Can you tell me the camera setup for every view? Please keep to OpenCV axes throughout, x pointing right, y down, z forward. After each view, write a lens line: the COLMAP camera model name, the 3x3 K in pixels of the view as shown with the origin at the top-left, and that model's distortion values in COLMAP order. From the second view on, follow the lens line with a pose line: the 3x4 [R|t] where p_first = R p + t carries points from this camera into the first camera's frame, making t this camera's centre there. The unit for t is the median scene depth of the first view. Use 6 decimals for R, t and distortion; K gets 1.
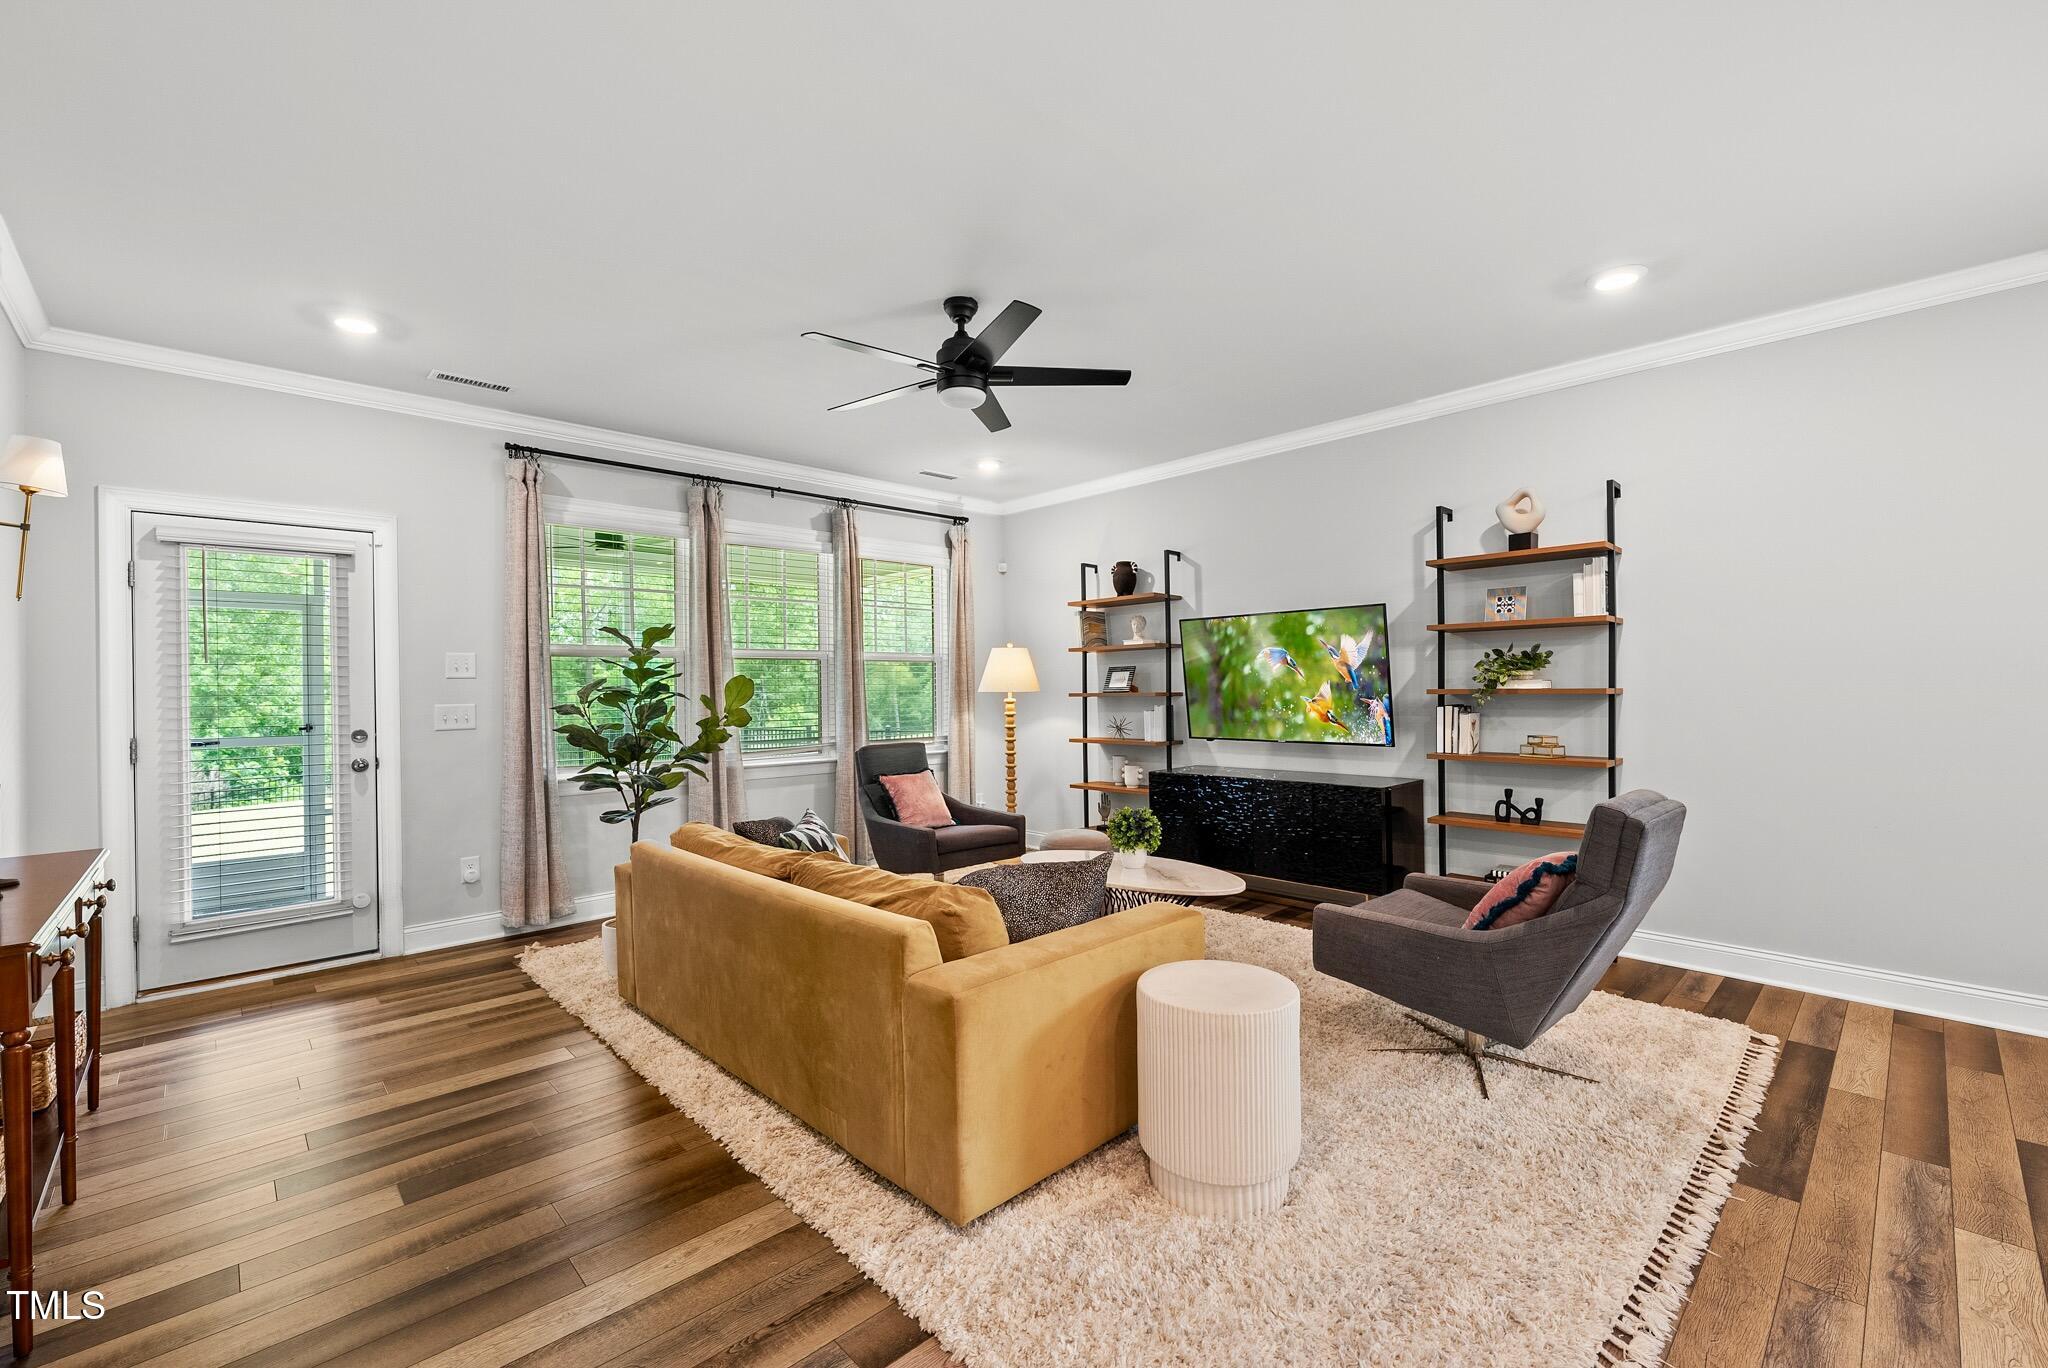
lens RADIAL K [[875.8, 0, 1030.9], [0, 875.8, 684.5], [0, 0, 1]] dist [-0.007320, 0.000633]
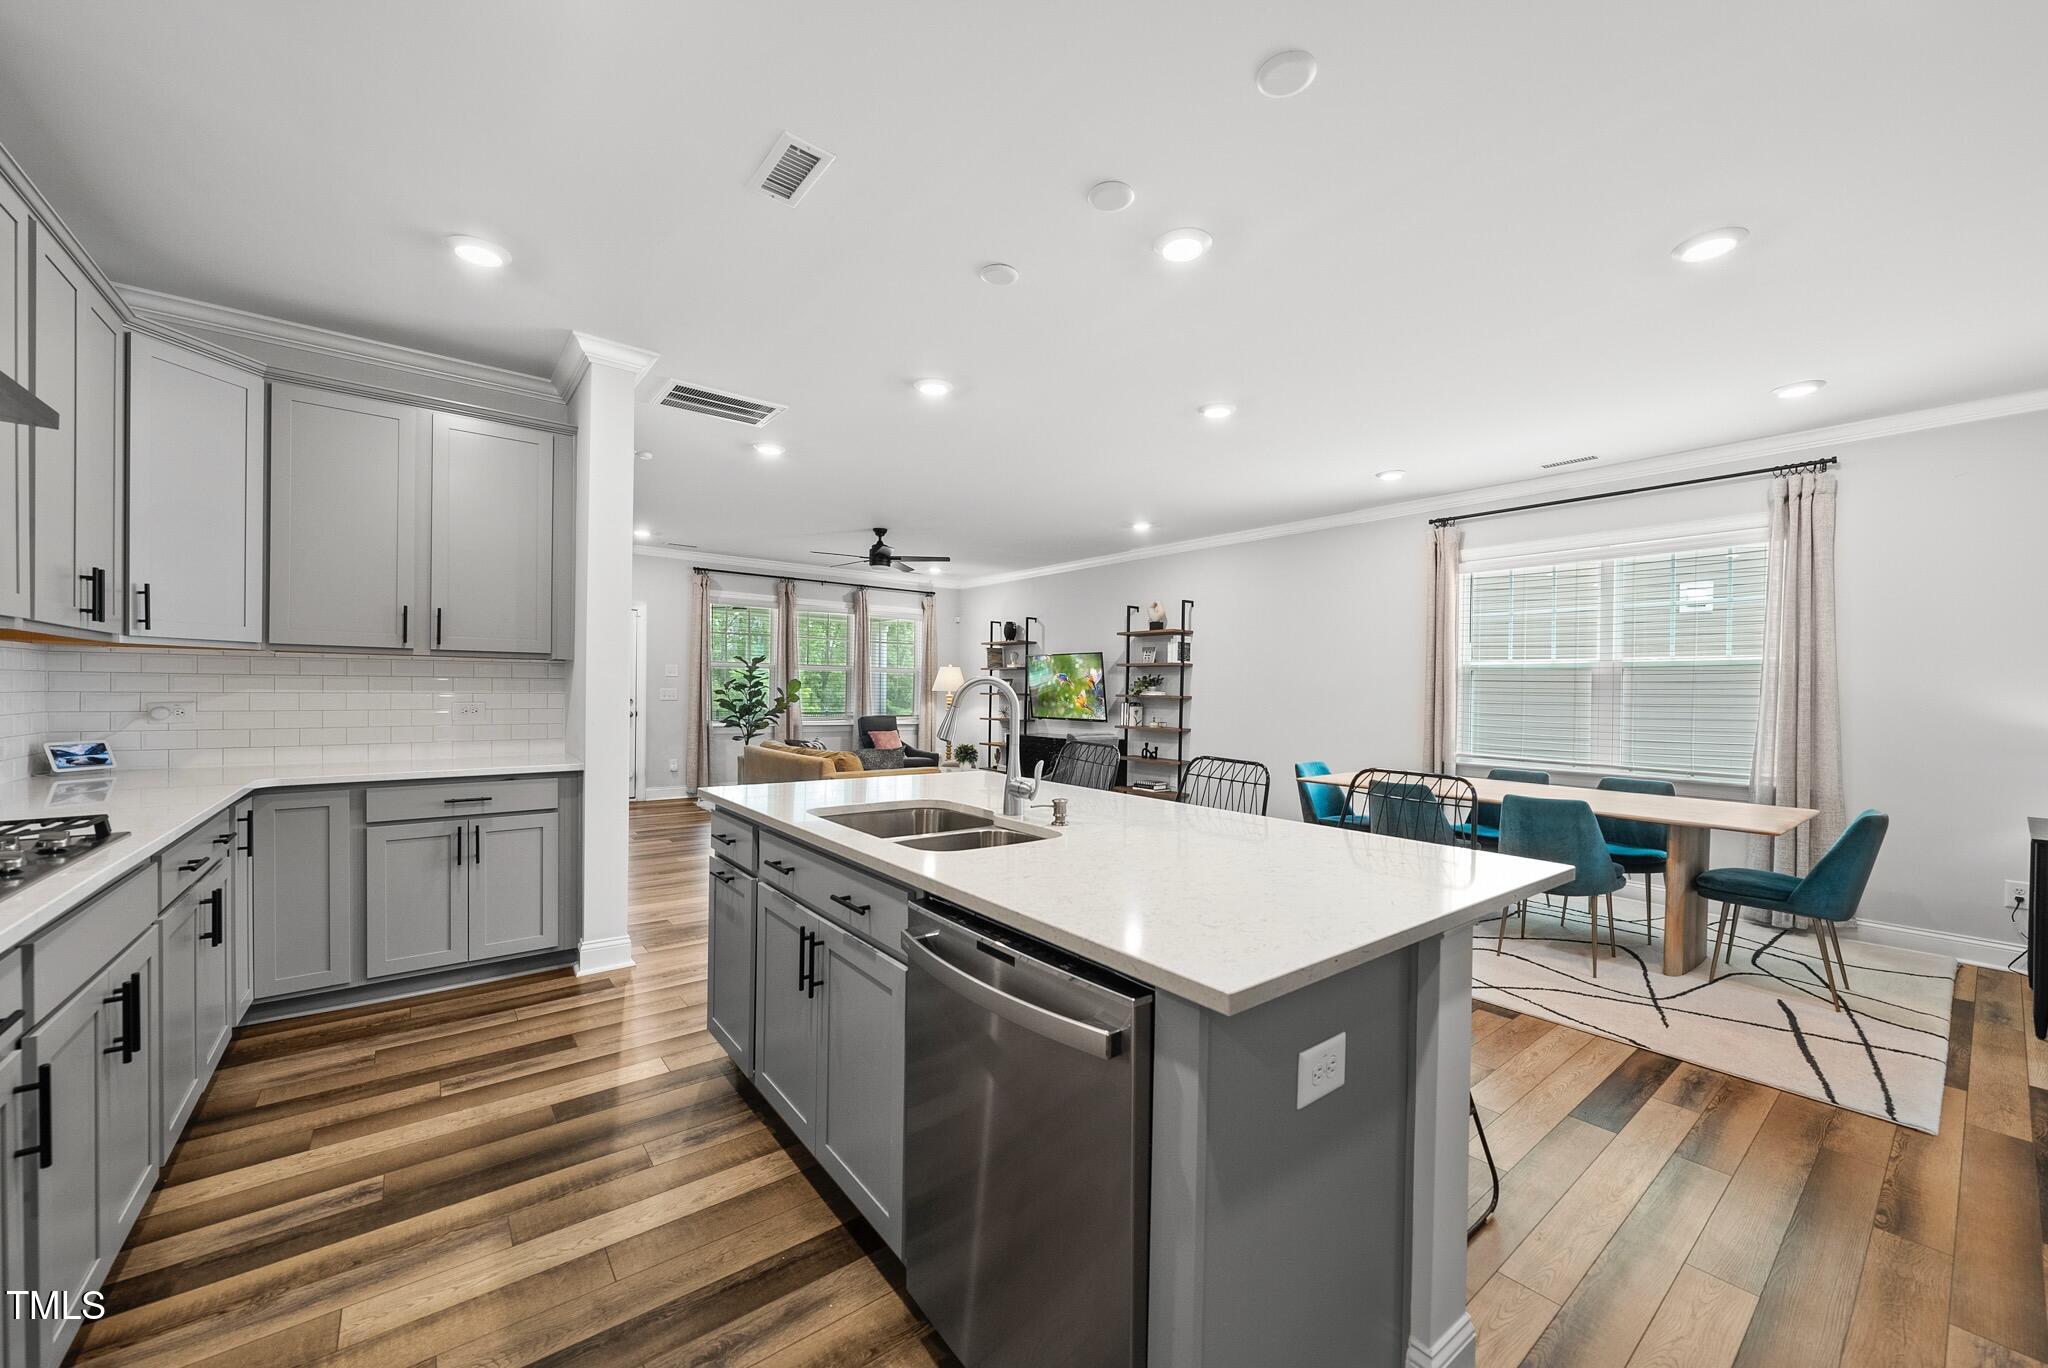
lens RADIAL K [[748.7, 0, 1019.7], [0, 748.7, 696.8], [0, 0, 1]] dist [-0.001499, 0.000245]
pose [[0.995584, 0.029640, -0.089077, 0.365379], [-0.028613, 0.999509, 0.012785, -0.005241], [0.089413, -0.010180, 0.995943, -0.755090]]
